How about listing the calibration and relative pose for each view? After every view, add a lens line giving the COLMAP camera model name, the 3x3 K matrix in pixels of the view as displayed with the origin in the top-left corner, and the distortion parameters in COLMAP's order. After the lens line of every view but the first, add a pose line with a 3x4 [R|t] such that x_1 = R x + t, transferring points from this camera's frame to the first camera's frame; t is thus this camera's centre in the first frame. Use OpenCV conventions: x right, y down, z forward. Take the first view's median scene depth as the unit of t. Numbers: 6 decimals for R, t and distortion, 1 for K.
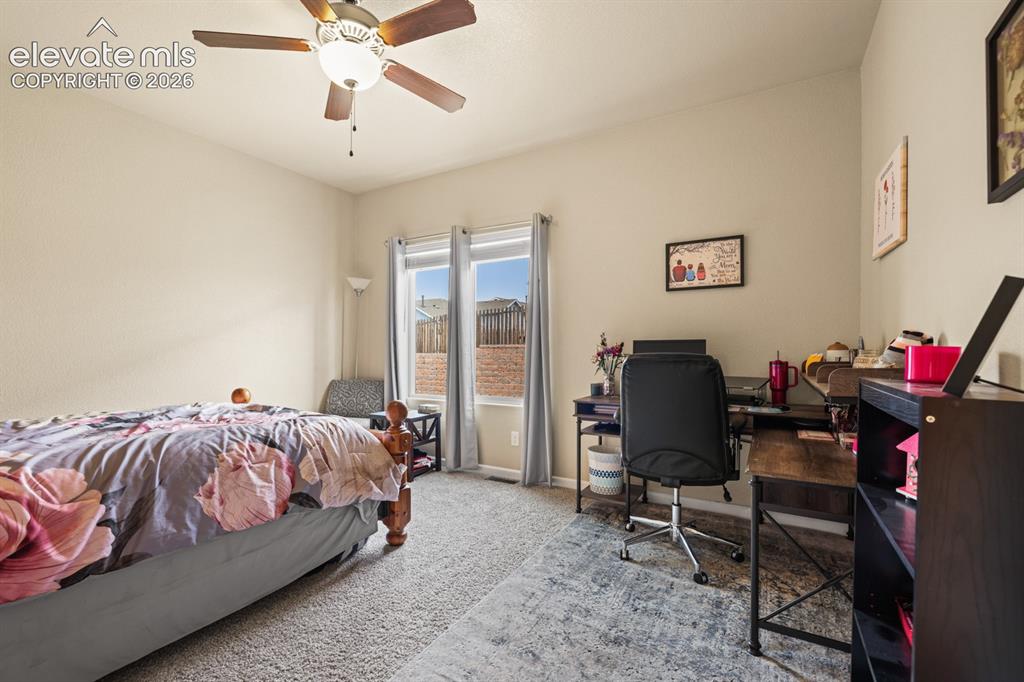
lens RADIAL K [[446.3, 0, 508.3], [0, 446.3, 343.6], [0, 0, 1]] dist [0.000142, -0.000025]
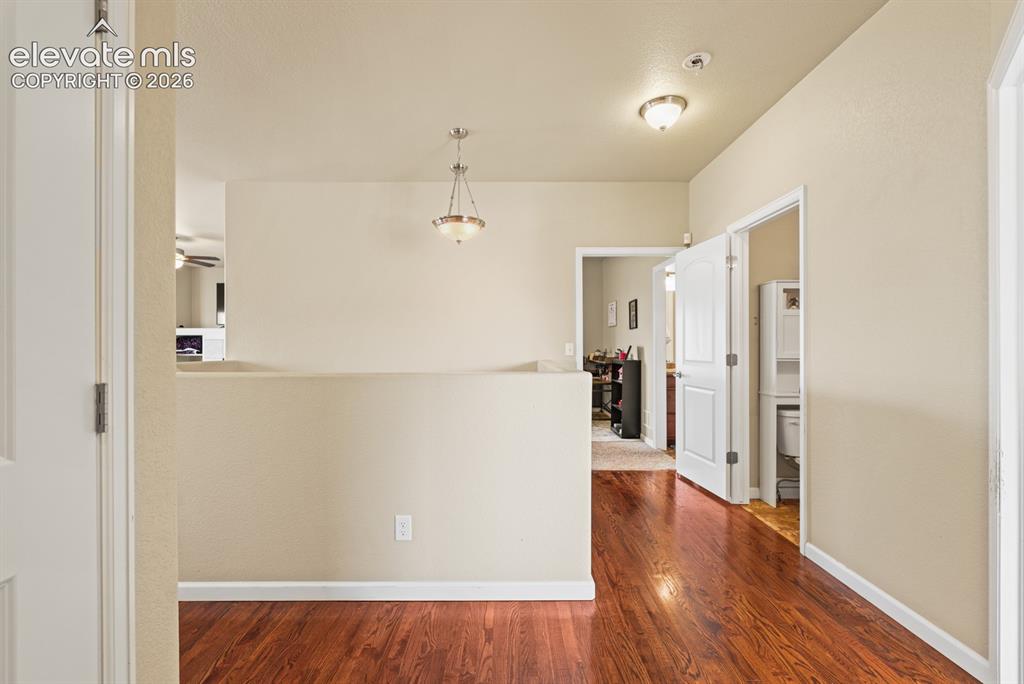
lens RADIAL K [[446.3, 0, 508.3], [0, 446.3, 344.6], [0, 0, 1]] dist [0.000142, -0.000025]
pose [[0.860743, -0.003939, 0.509024, -1.592501], [0.000706, 0.999978, 0.006546, -0.067129], [-0.509038, -0.005275, 0.860728, -1.569437]]
